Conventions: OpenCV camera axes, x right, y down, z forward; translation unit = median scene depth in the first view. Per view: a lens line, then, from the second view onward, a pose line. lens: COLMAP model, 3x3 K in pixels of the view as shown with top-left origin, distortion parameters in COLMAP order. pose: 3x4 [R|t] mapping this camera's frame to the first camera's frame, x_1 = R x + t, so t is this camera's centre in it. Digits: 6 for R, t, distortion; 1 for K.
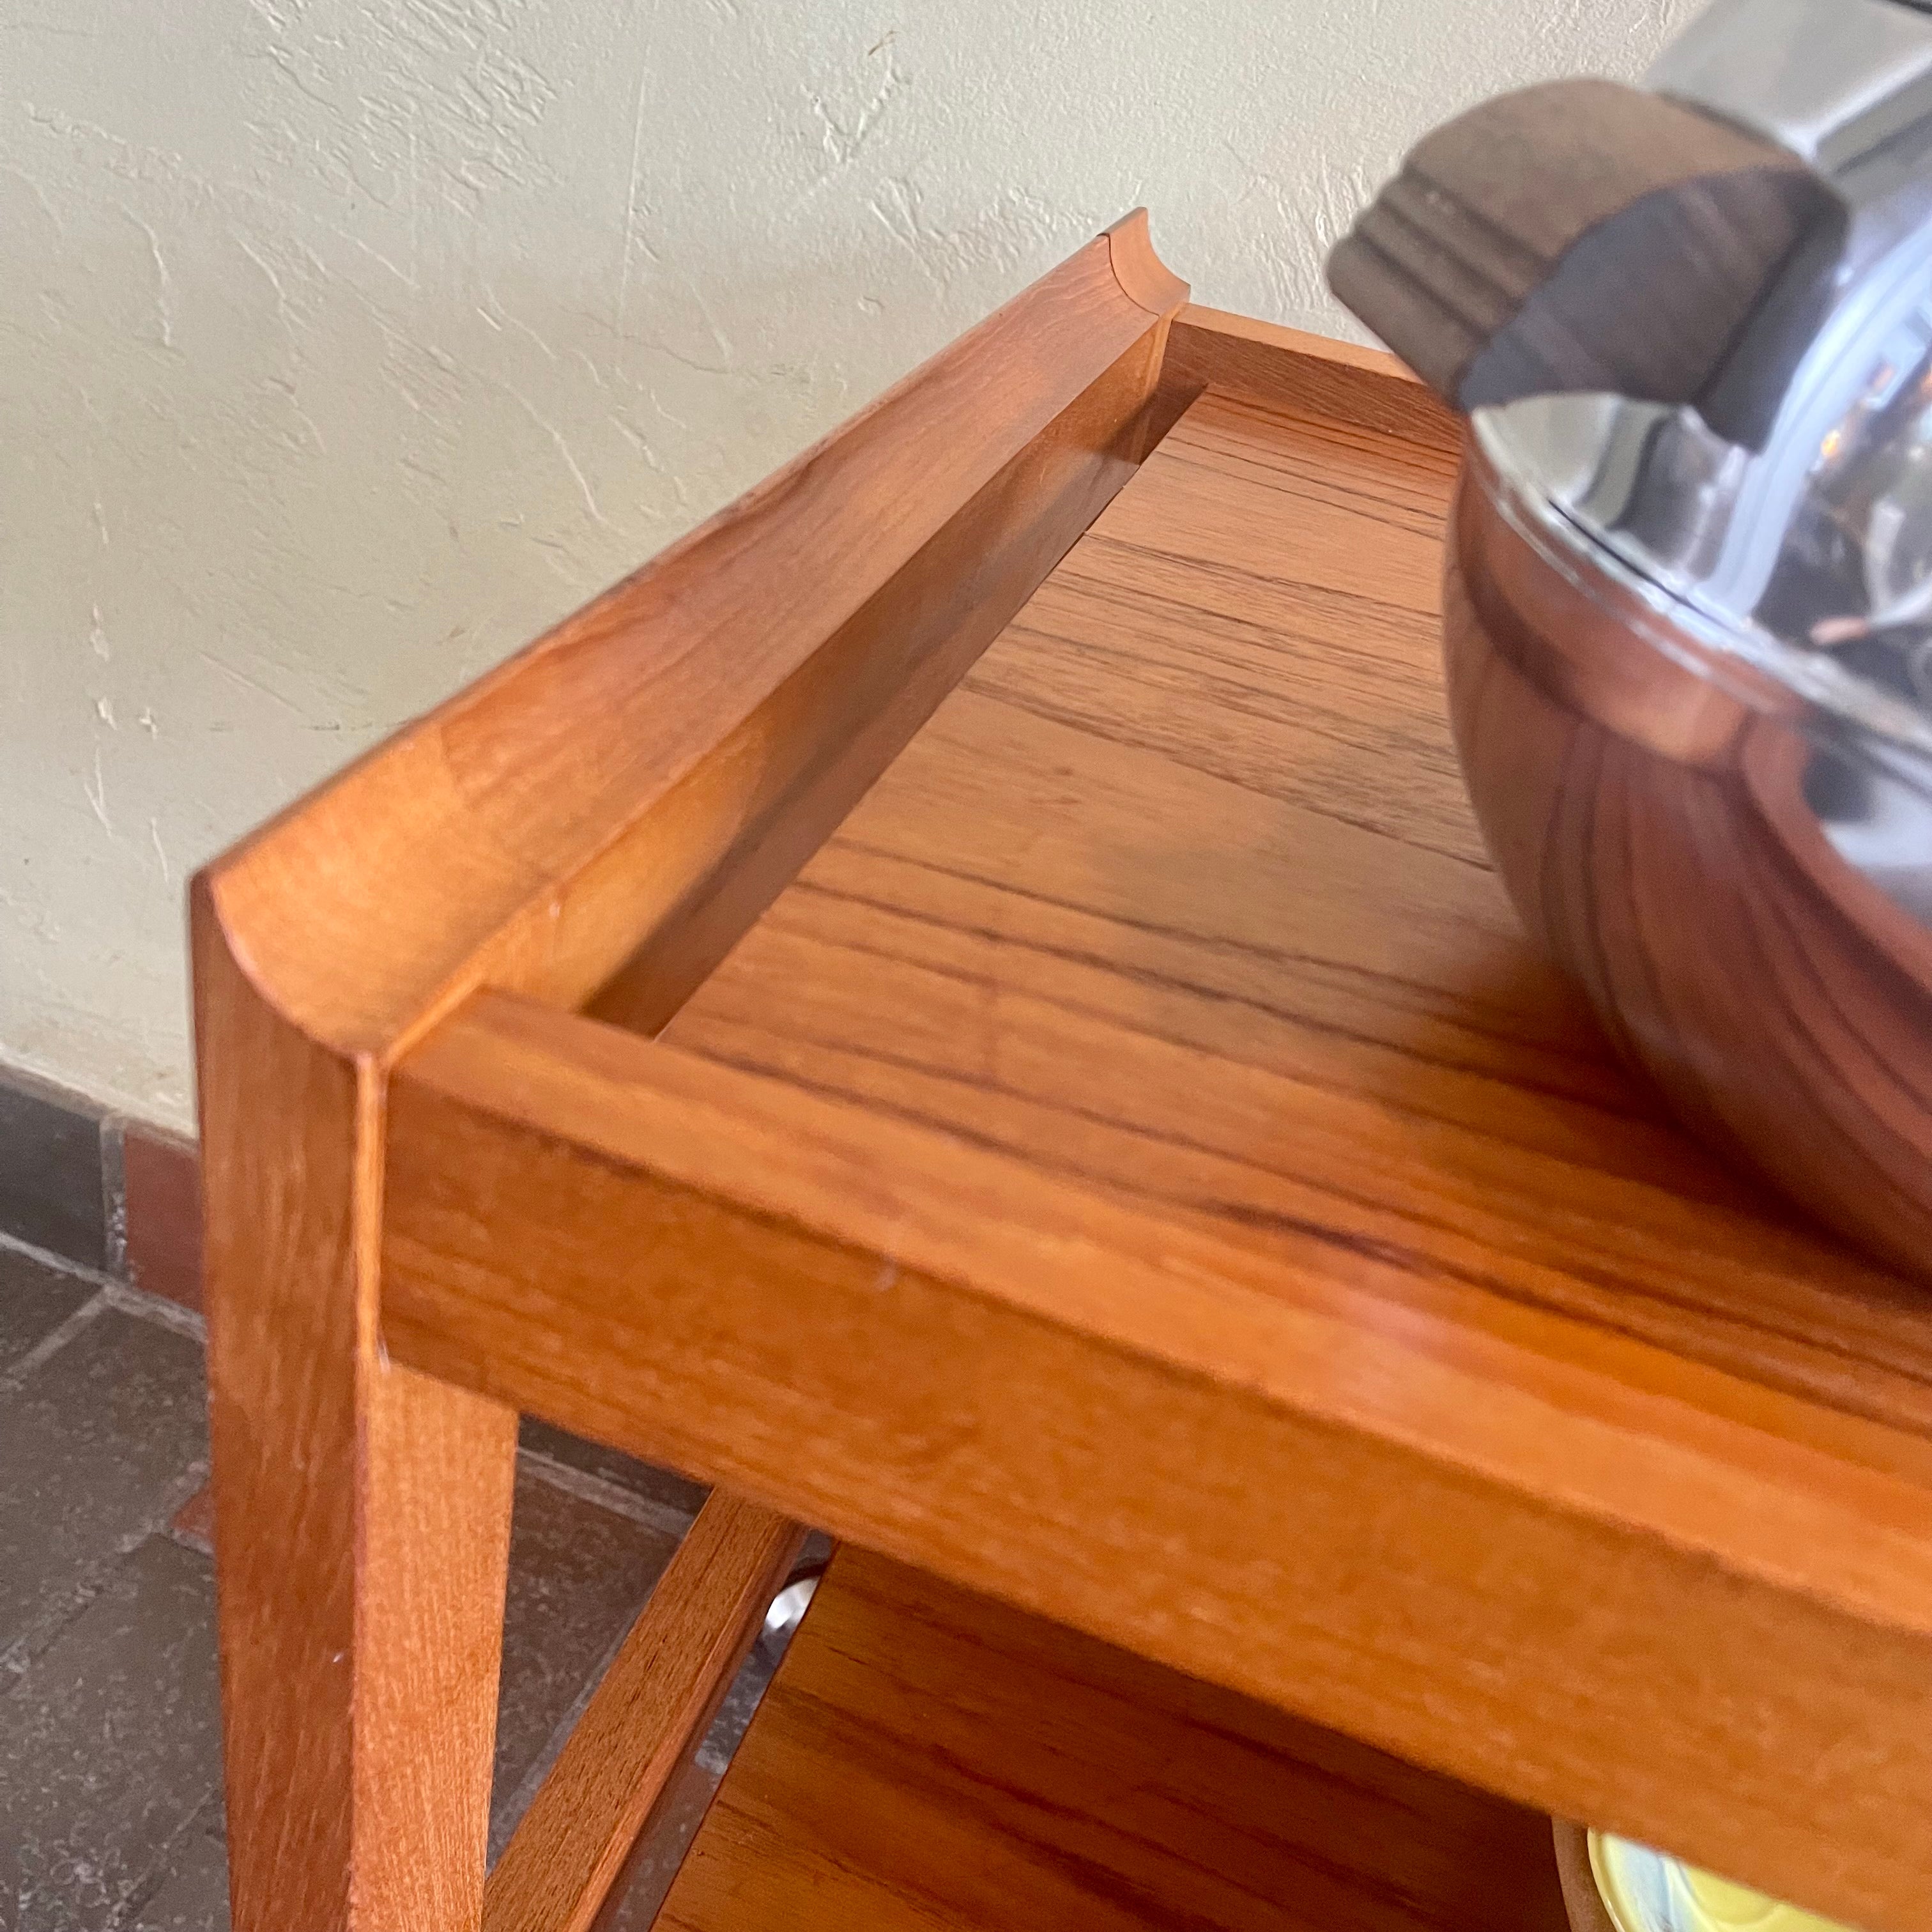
lens RADIAL K [[1928.8, 0, 962.7], [0, 1928.8, 977.3], [0, 0, 1]] dist [0.054195, -0.033575]
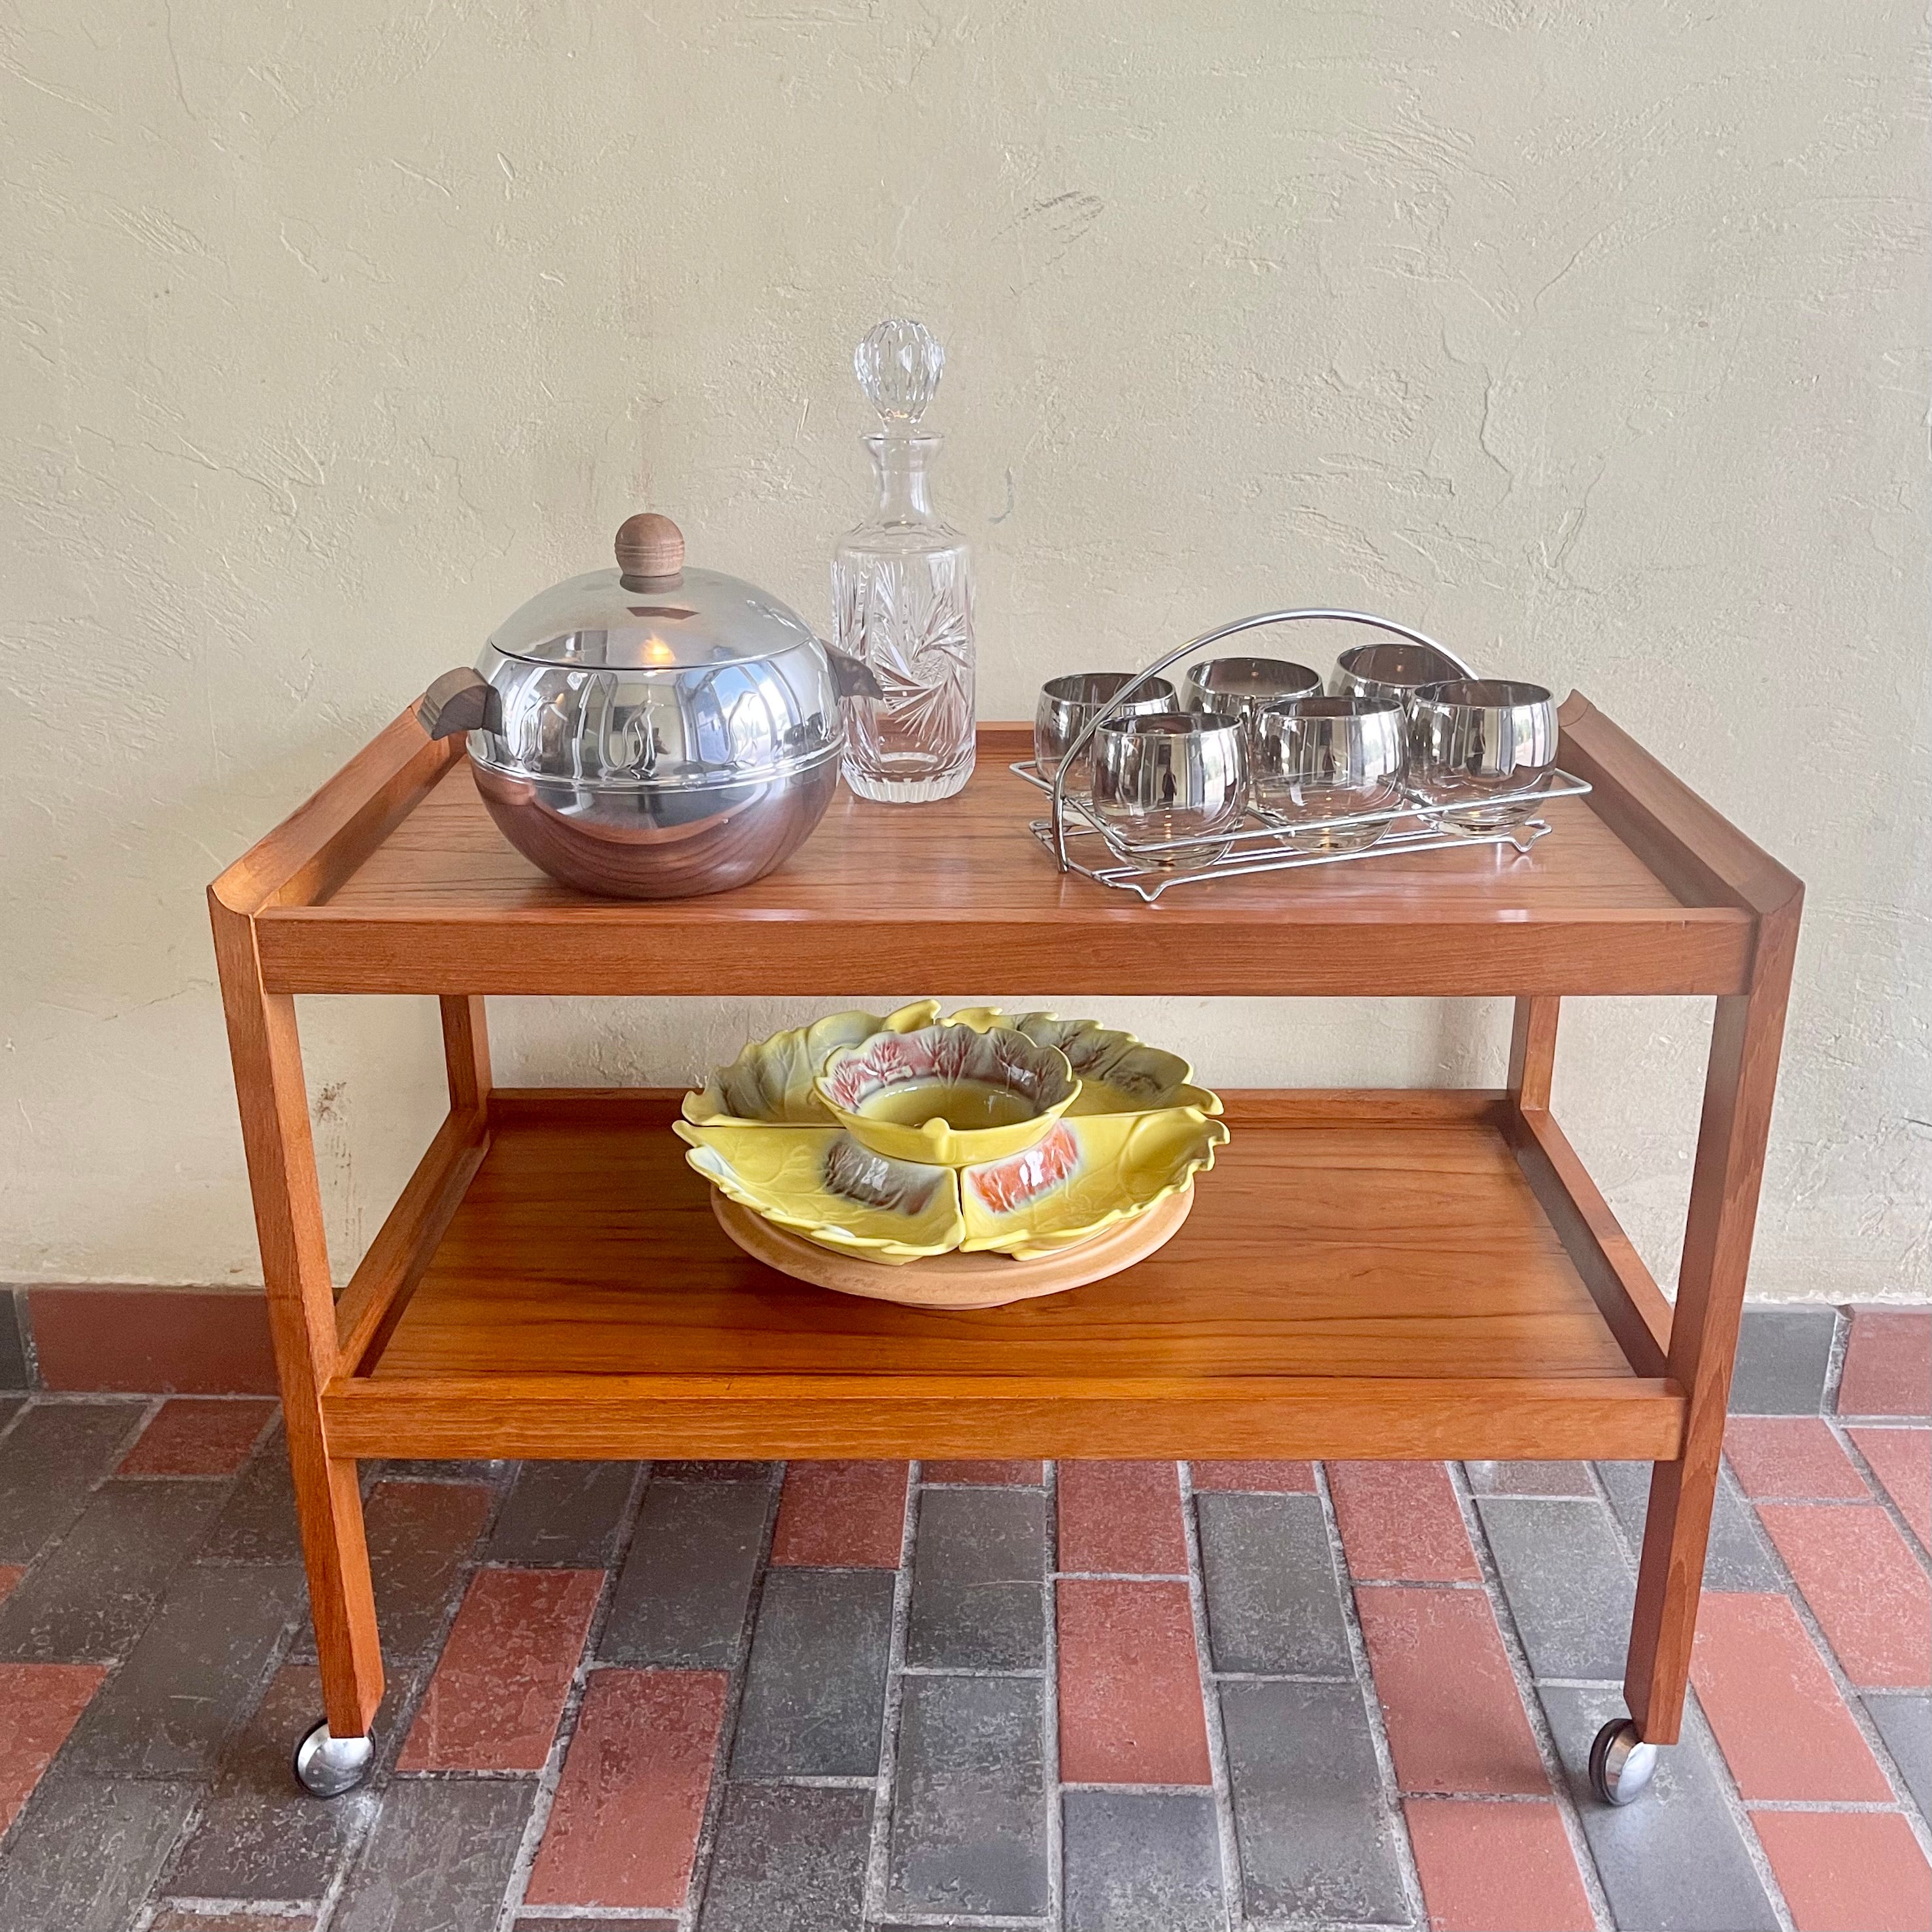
lens RADIAL K [[1928.8, 0, 962.7], [0, 1928.8, 977.3], [0, 0, 1]] dist [0.054195, -0.033575]
pose [[0.940962, -0.266225, 0.209079, 0.190290], [0.299600, 0.942471, -0.148283, 0.859346], [-0.157574, 0.202169, 0.966591, -2.362428]]
